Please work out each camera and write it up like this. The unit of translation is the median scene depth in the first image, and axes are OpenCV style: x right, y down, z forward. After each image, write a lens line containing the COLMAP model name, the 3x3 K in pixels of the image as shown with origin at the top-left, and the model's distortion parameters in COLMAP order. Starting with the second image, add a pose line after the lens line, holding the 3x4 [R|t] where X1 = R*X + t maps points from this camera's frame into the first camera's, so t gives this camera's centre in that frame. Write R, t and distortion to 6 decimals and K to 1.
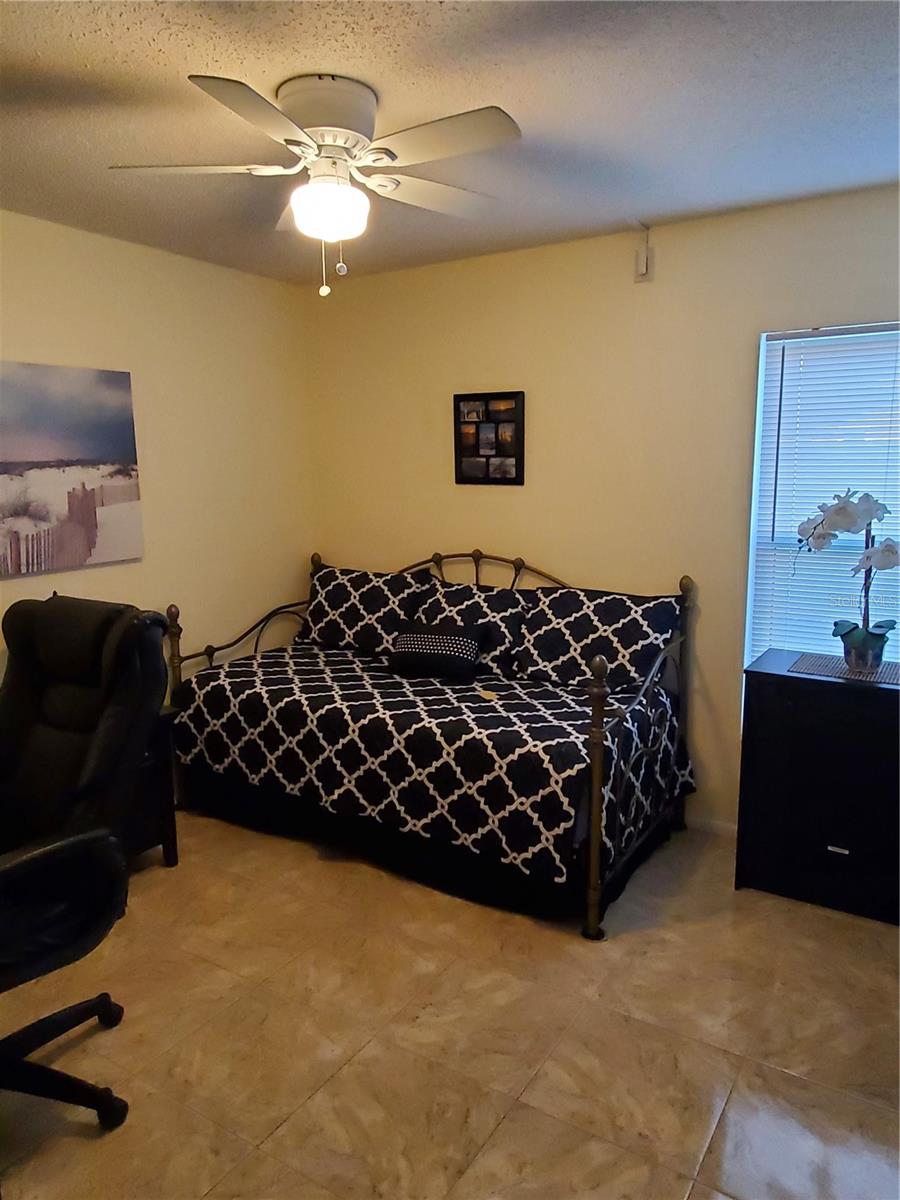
lens RADIAL K [[841.1, 0, 450.2], [0, 841.1, 600.6], [0, 0, 1]] dist [-0.008683, -0.004487]
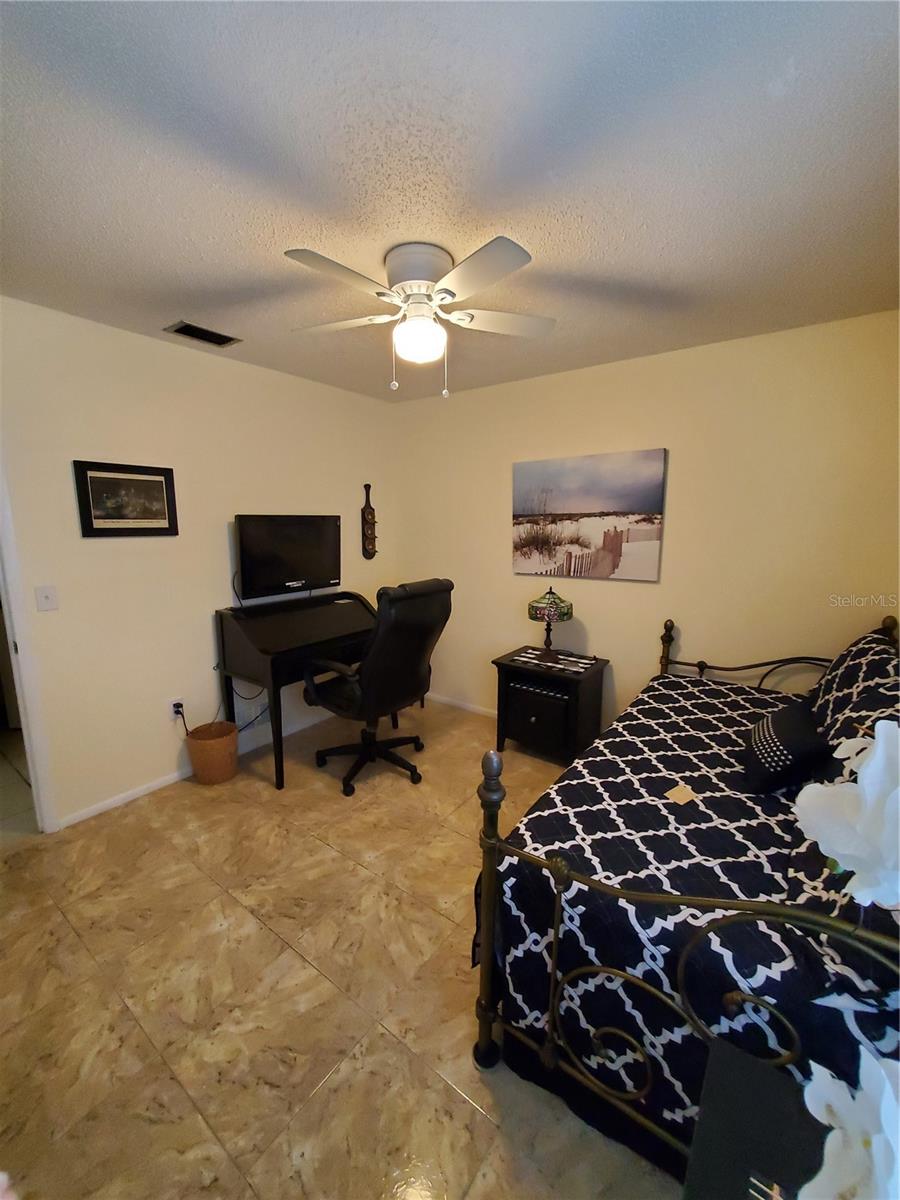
lens RADIAL K [[477.7, 0, 450.8], [0, 477.7, 596.7], [0, 0, 1]] dist [-0.001078, -0.000085]
pose [[-0.074614, 0.173452, -0.982012, 0.505274], [-0.157807, 0.970295, 0.183373, -0.132866], [0.984647, 0.168650, -0.045025, 0.785856]]
